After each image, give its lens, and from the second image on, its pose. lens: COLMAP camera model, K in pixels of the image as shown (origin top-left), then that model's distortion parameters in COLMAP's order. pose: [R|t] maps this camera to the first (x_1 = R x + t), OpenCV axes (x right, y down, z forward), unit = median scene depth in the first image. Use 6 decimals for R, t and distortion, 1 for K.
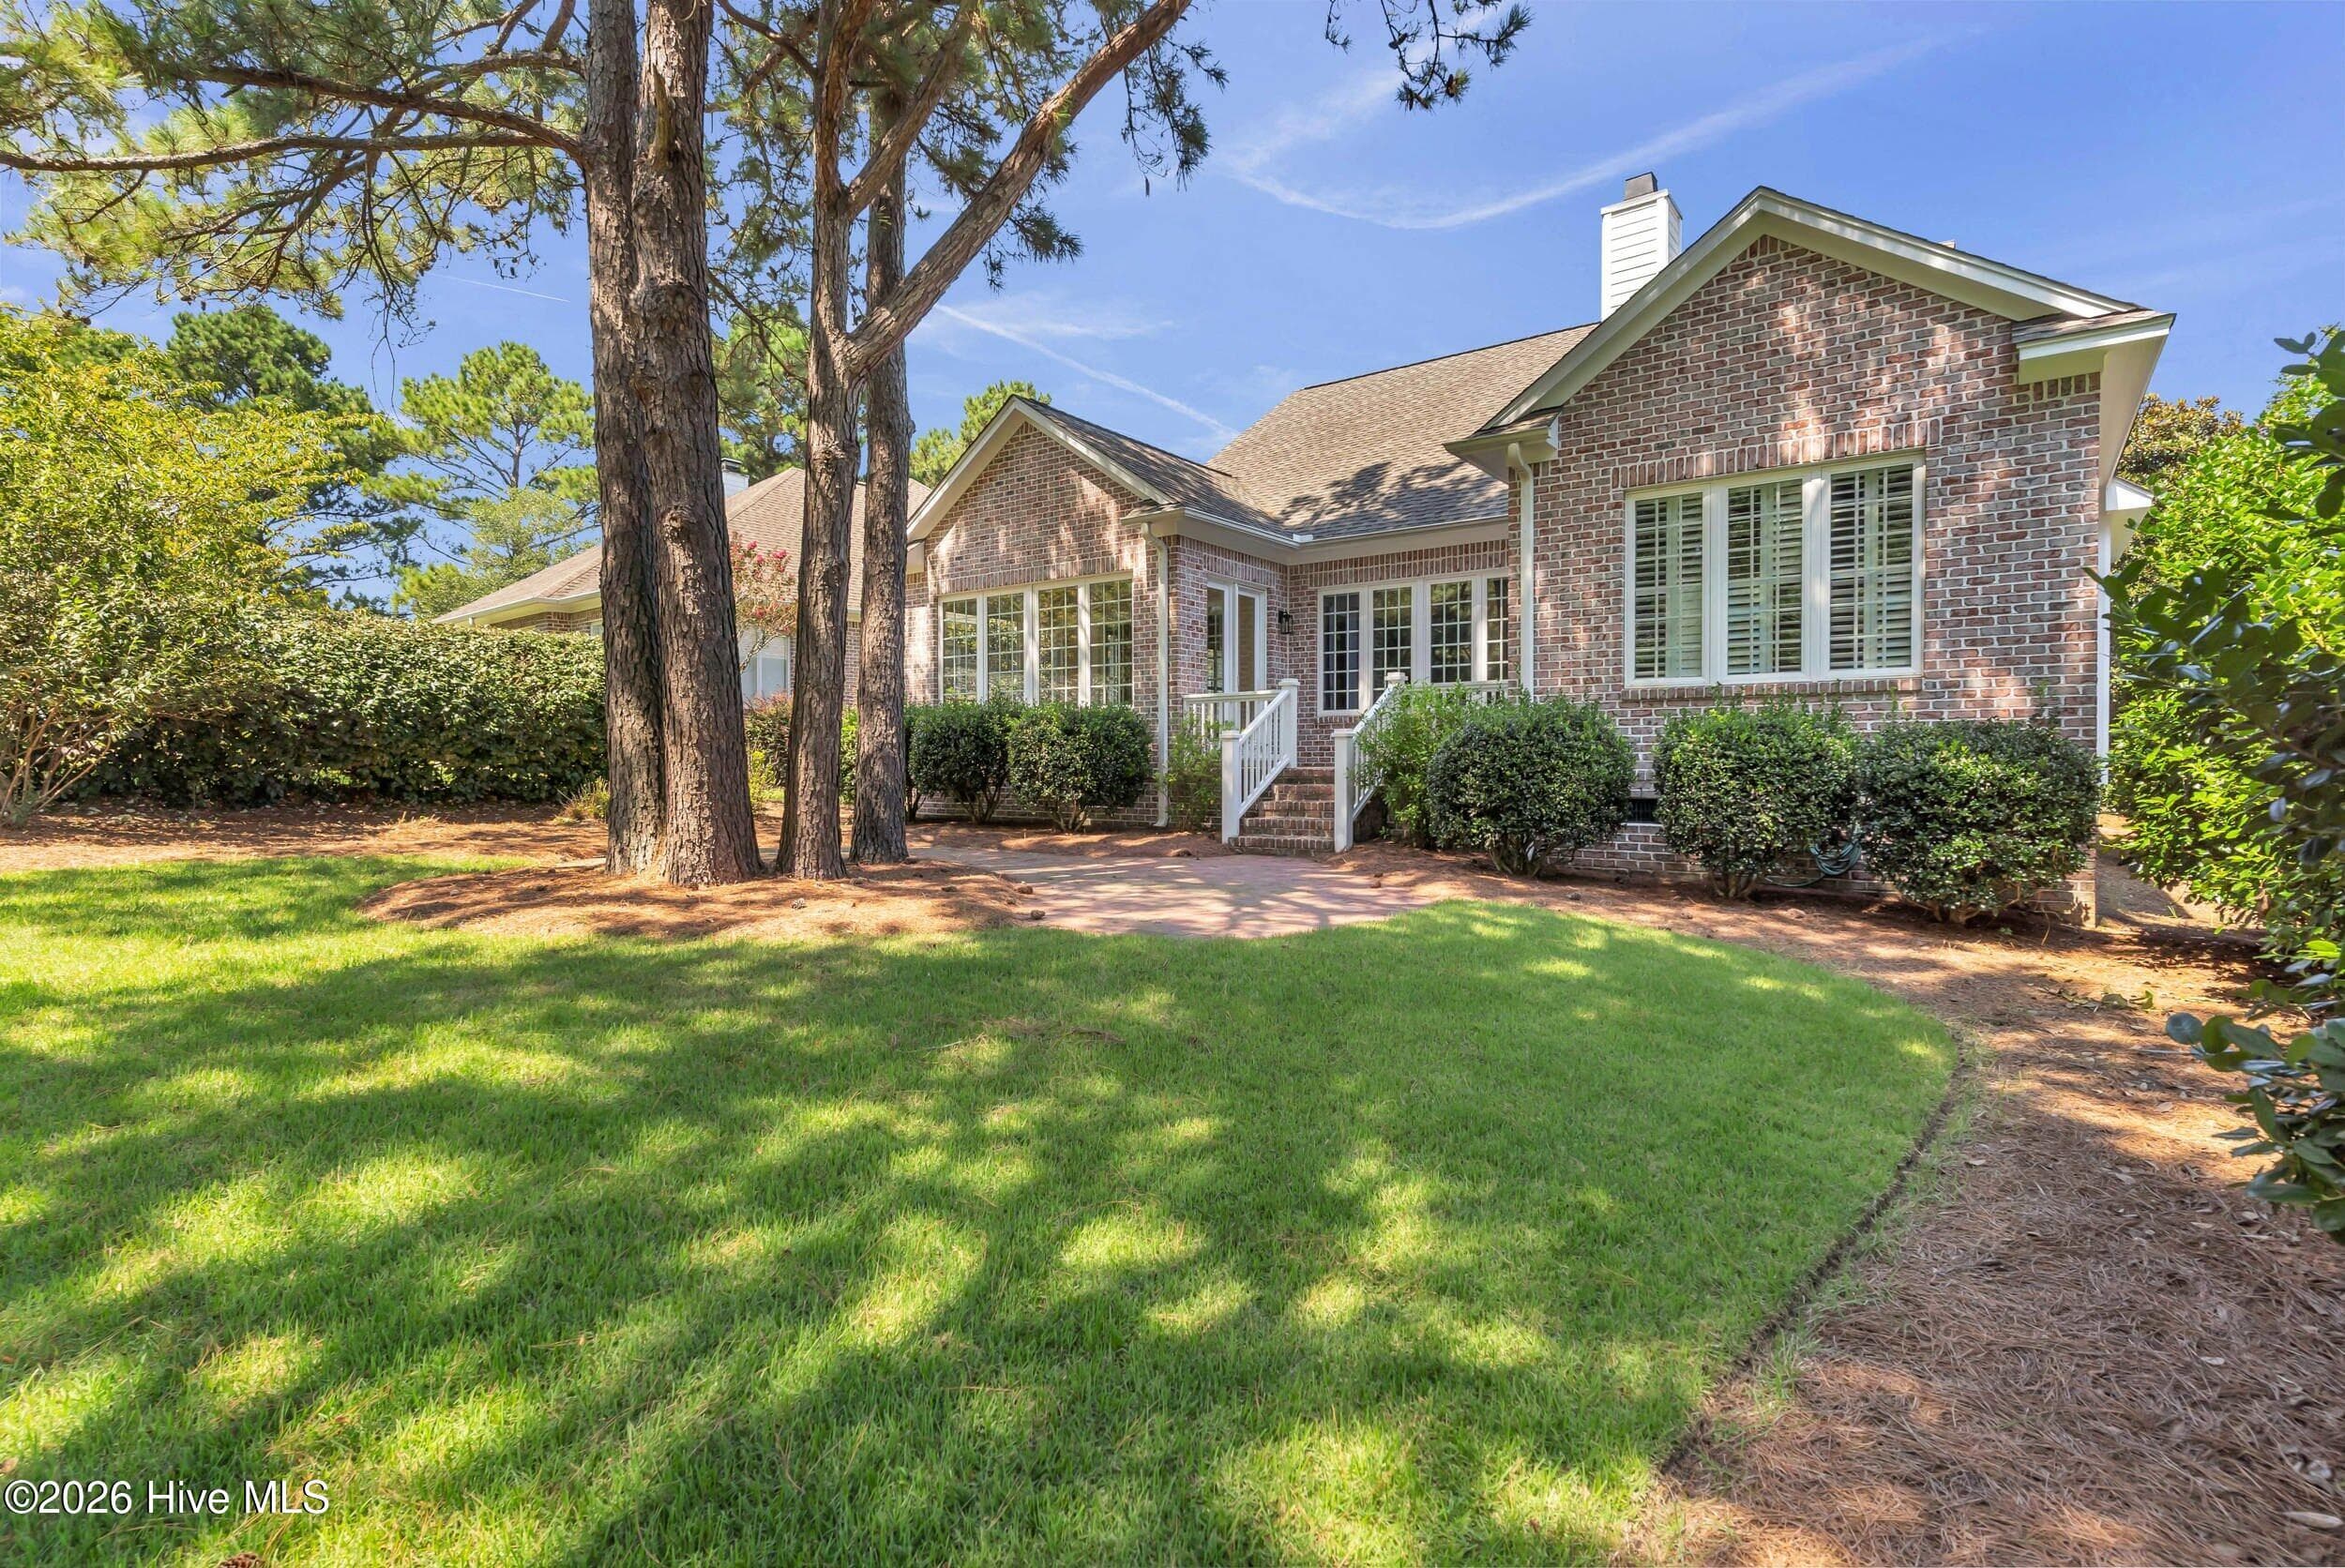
lens RADIAL K [[1122.0, 0, 1179.1], [0, 1122.0, 783.5], [0, 0, 1]] dist [0.001332, 0.001825]
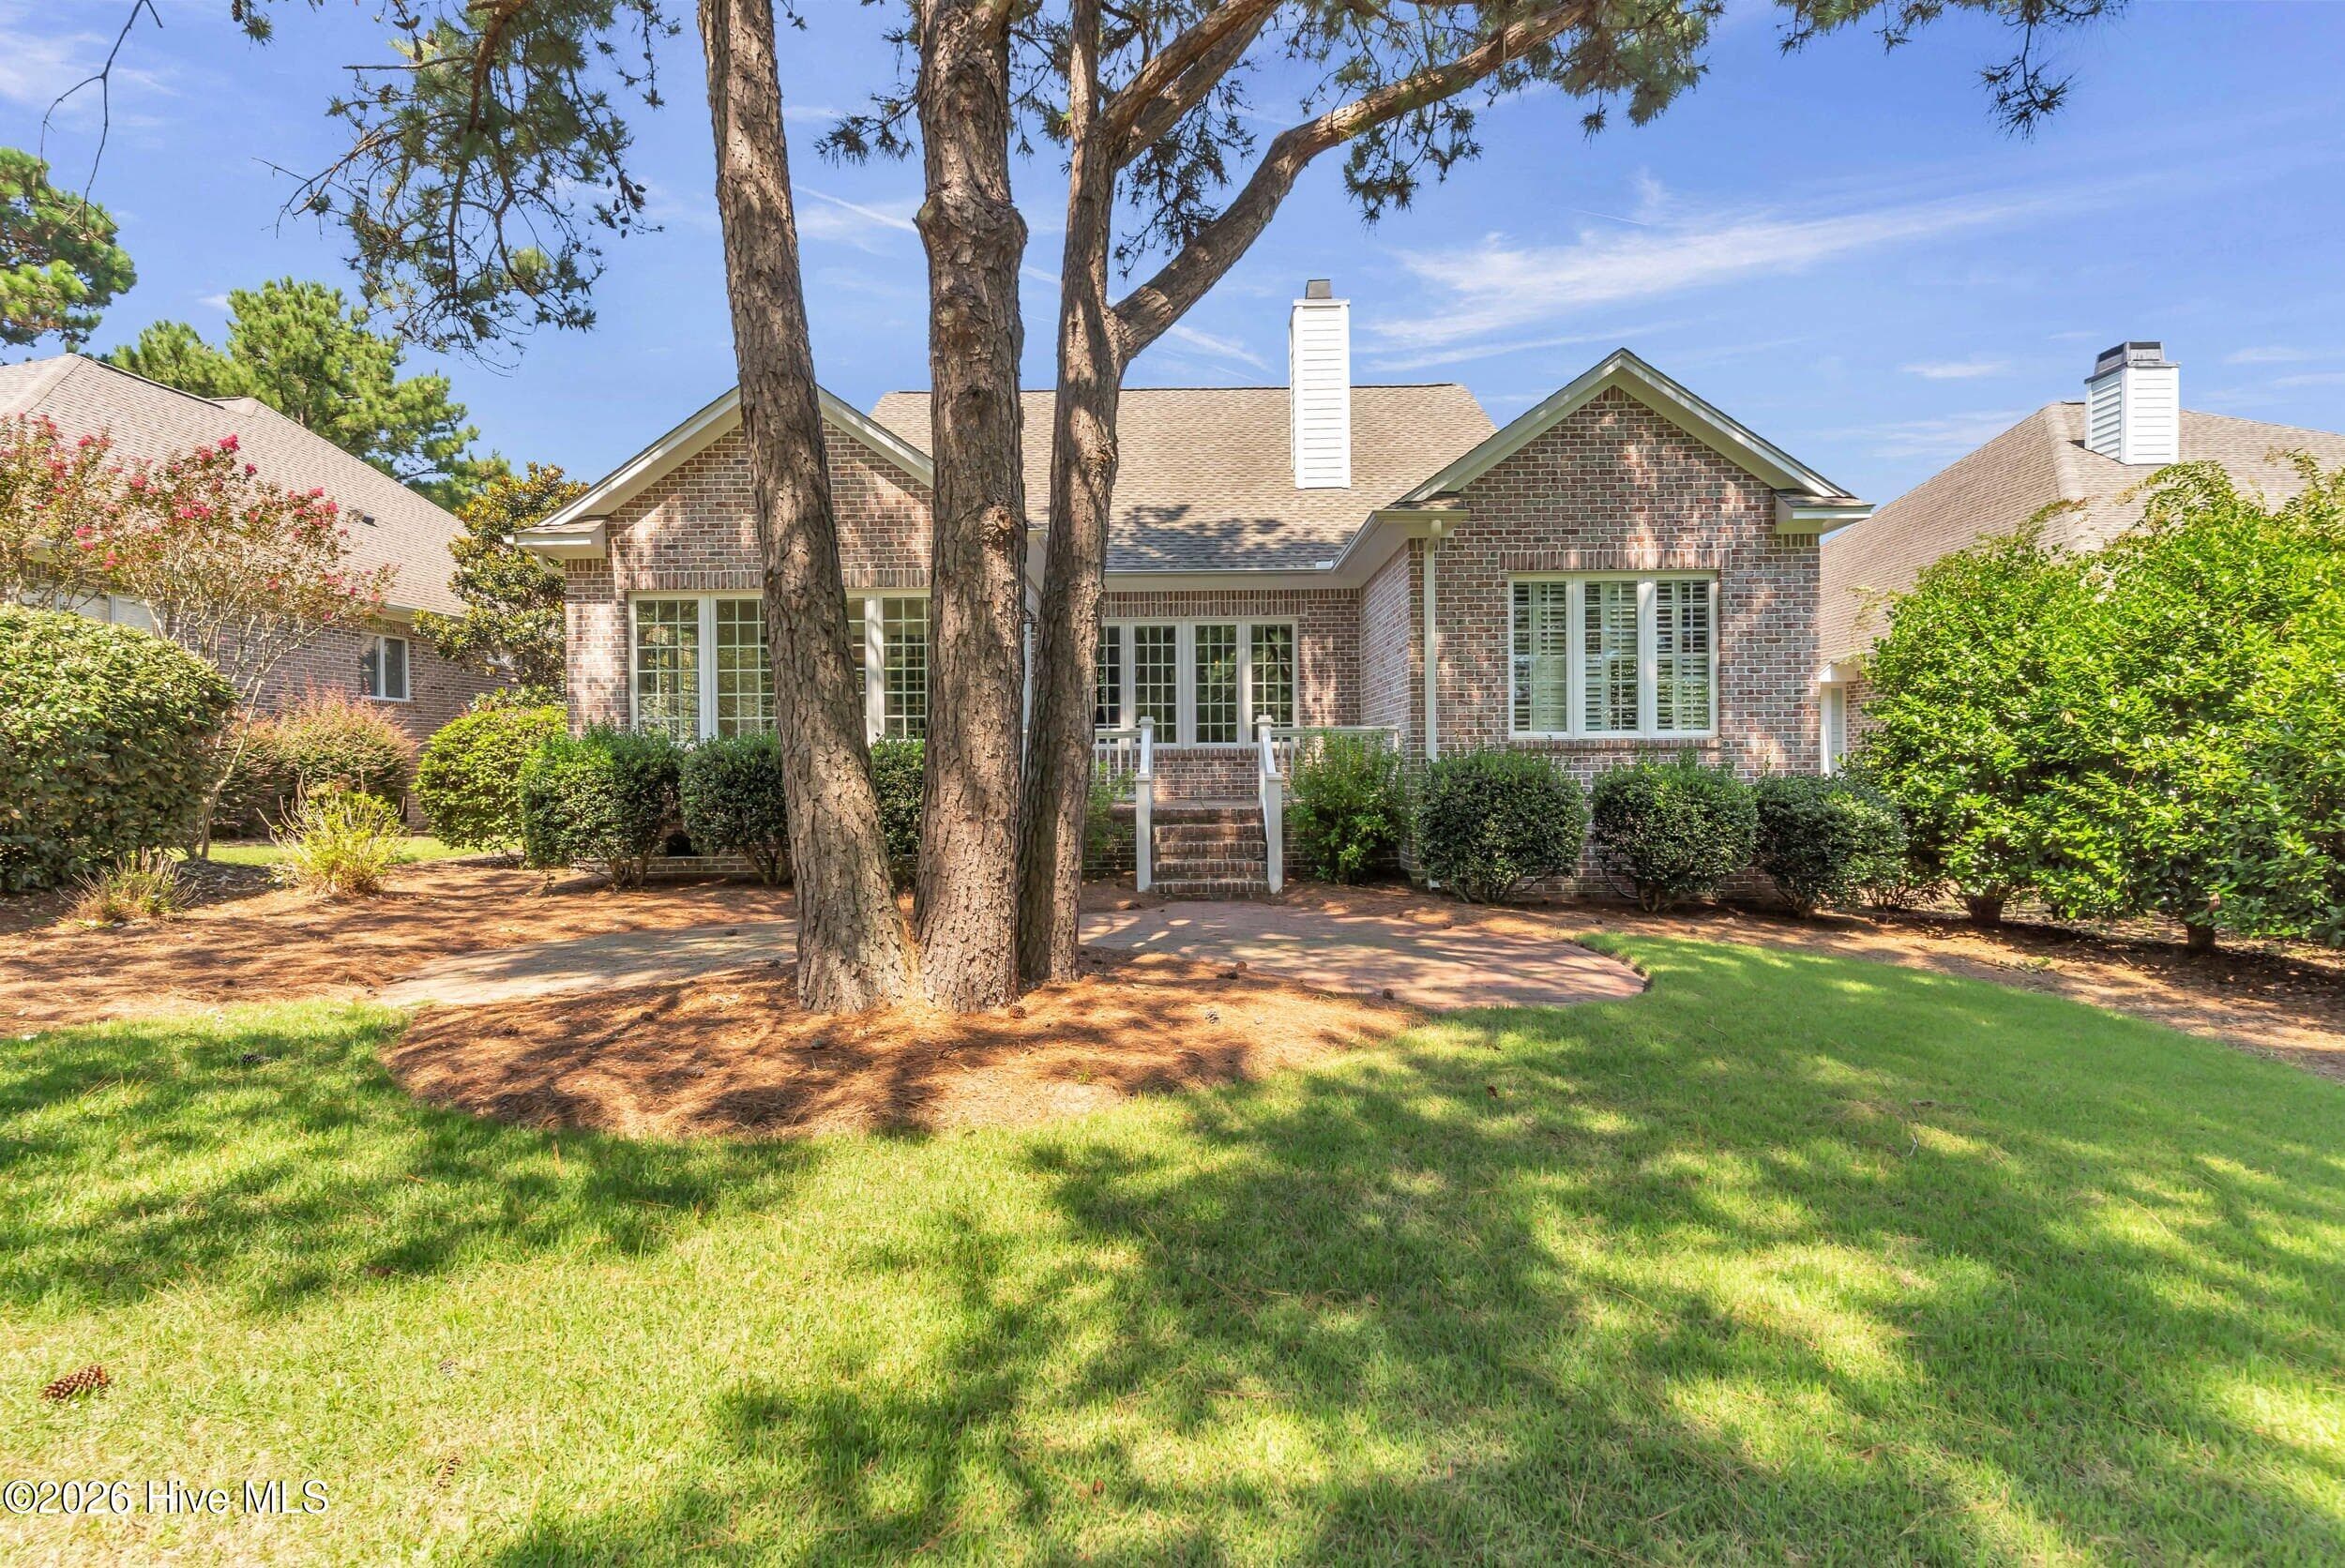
lens RADIAL K [[1122.0, 0, 1186.4], [0, 1122.0, 780.2], [0, 0, 1]] dist [0.001332, 0.001825]
pose [[0.812115, -0.010518, 0.583403, -0.621210], [0.017433, 0.999829, -0.006242, -0.044337], [-0.583237, 0.015240, 0.812159, 0.262817]]
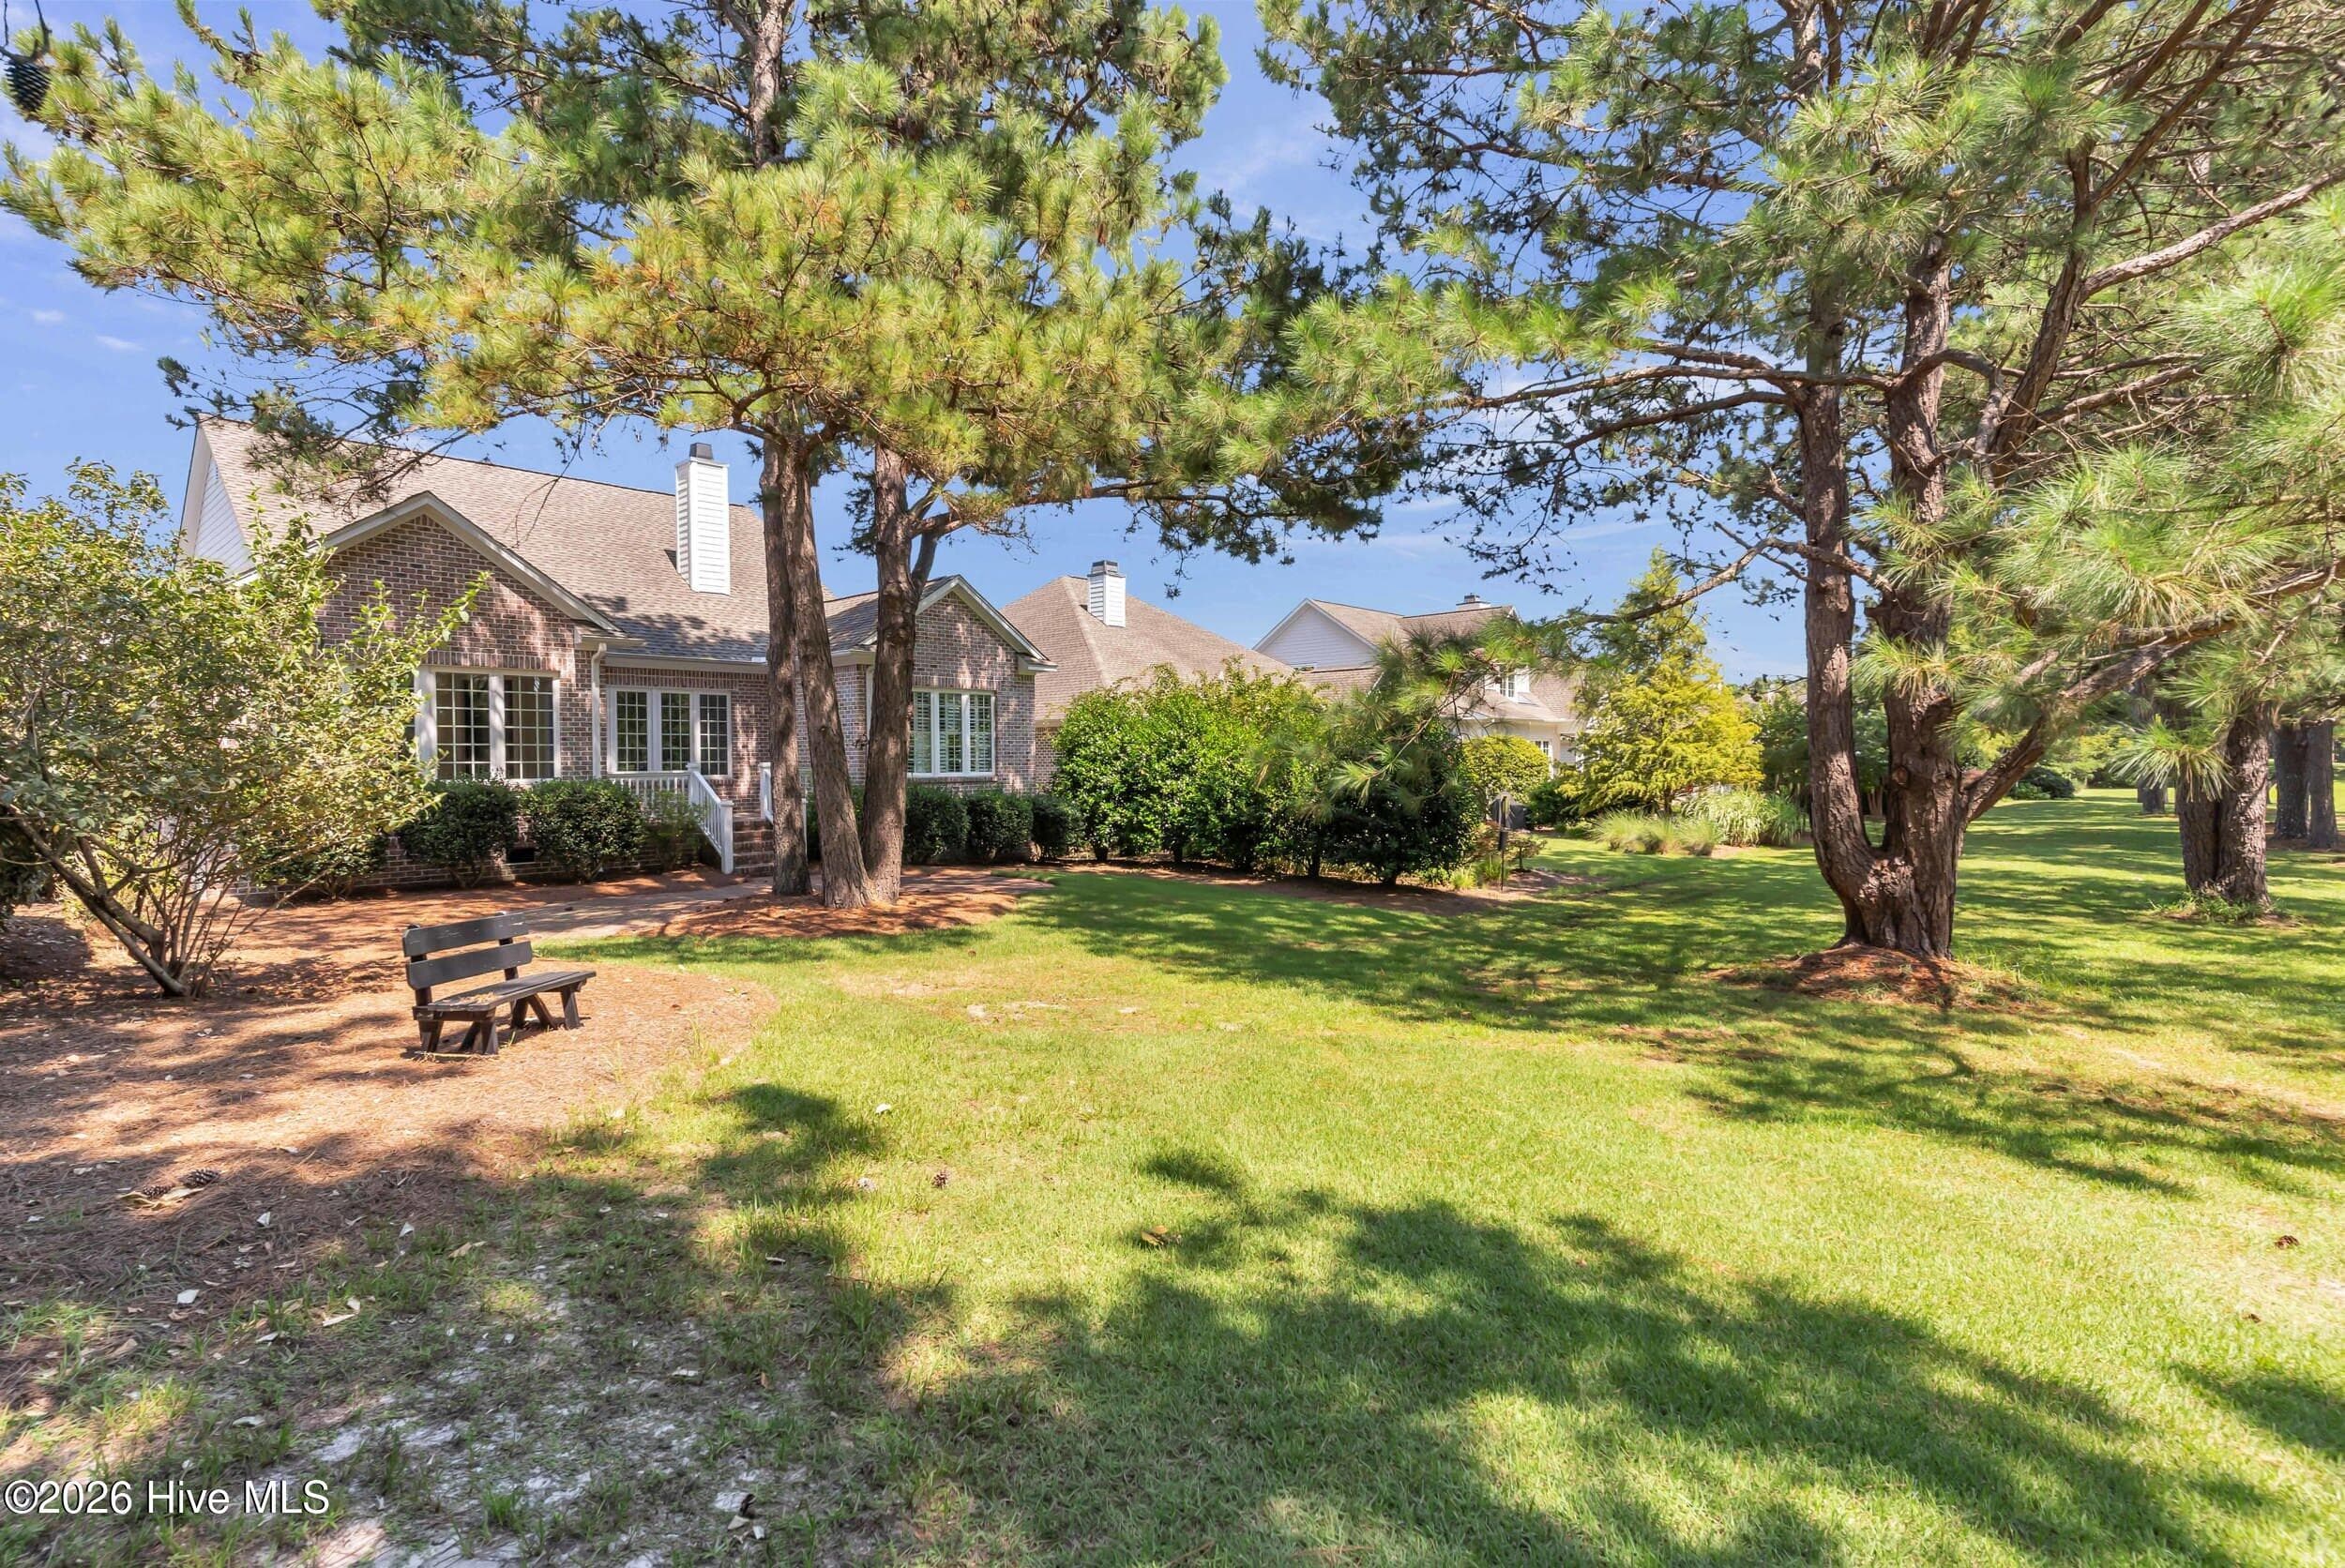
lens RADIAL K [[1122.0, 0, 1171.1], [0, 1122.0, 779.3], [0, 0, 1]] dist [0.001332, 0.001825]
pose [[0.105317, -0.015472, 0.994318, -1.848994], [0.023952, 0.999628, 0.013018, -0.106274], [-0.994150, 0.022445, 0.105648, 0.292570]]
